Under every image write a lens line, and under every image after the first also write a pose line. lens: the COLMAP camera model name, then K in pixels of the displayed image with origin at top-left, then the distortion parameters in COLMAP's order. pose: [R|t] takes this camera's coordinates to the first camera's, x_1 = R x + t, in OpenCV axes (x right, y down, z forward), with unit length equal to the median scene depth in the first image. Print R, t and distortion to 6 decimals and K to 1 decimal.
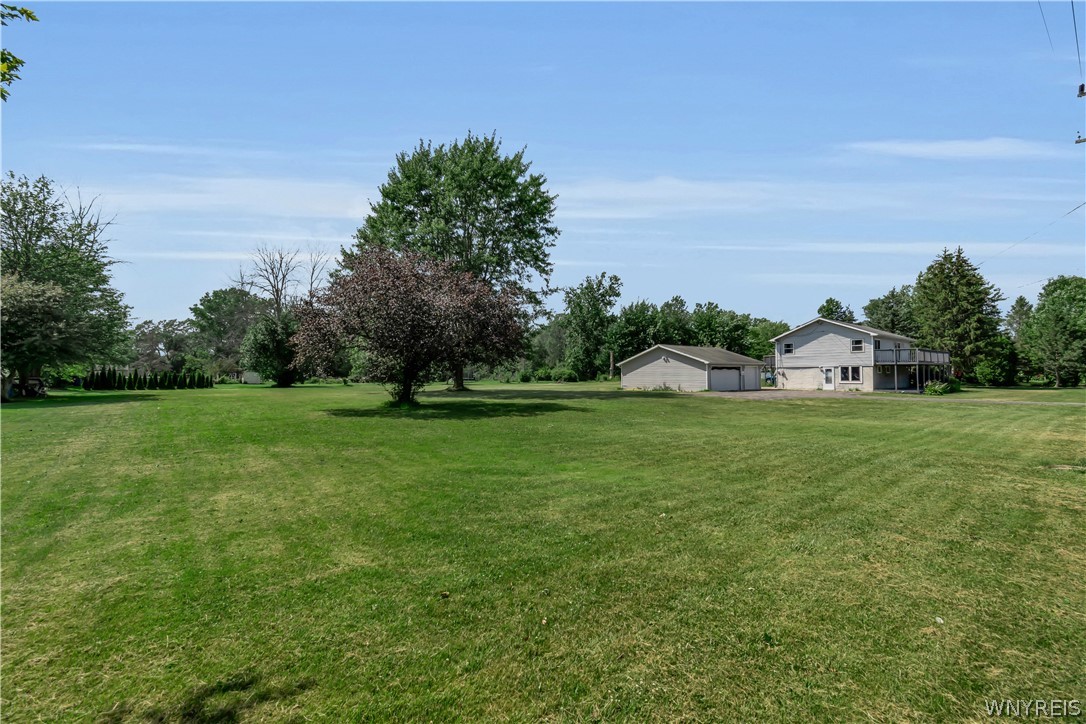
lens RADIAL K [[486.8, 0, 542.1], [0, 486.8, 368.9], [0, 0, 1]] dist [0.000307, 0.000212]
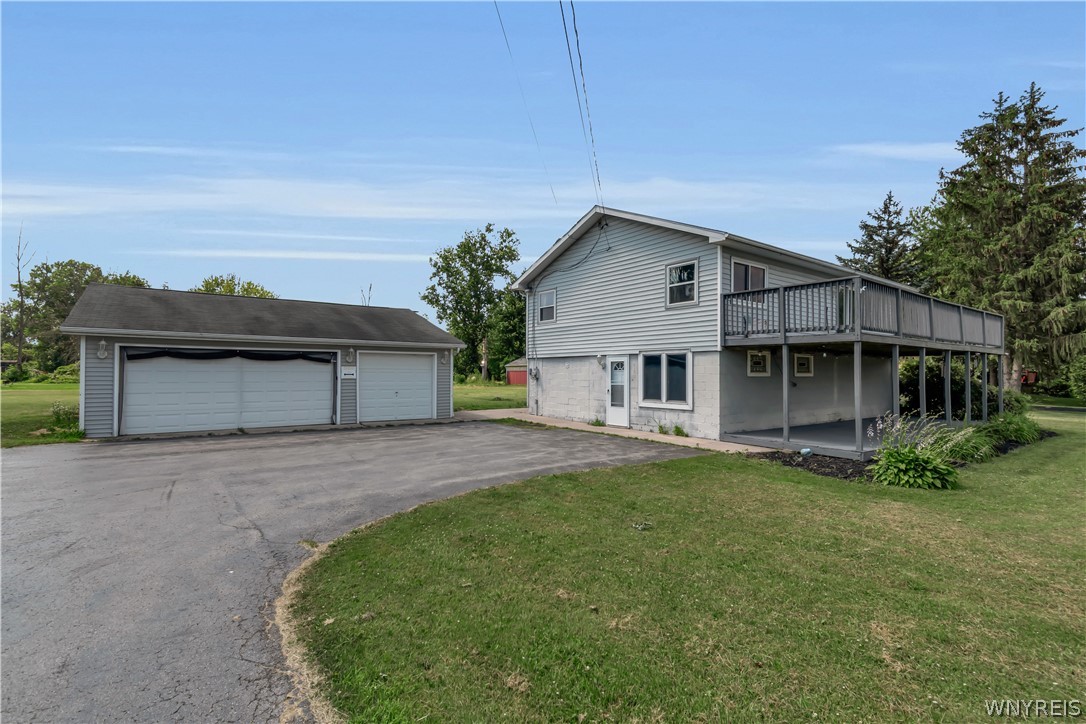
lens RADIAL K [[516.4, 0, 549.3], [0, 516.4, 363.9], [0, 0, 1]] dist [-0.004567, -0.000576]
pose [[0.998842, 0.008531, -0.047352, 0.556310], [-0.008910, 0.999930, -0.007788, 0.004655], [0.047282, 0.008201, 0.998848, 0.648877]]
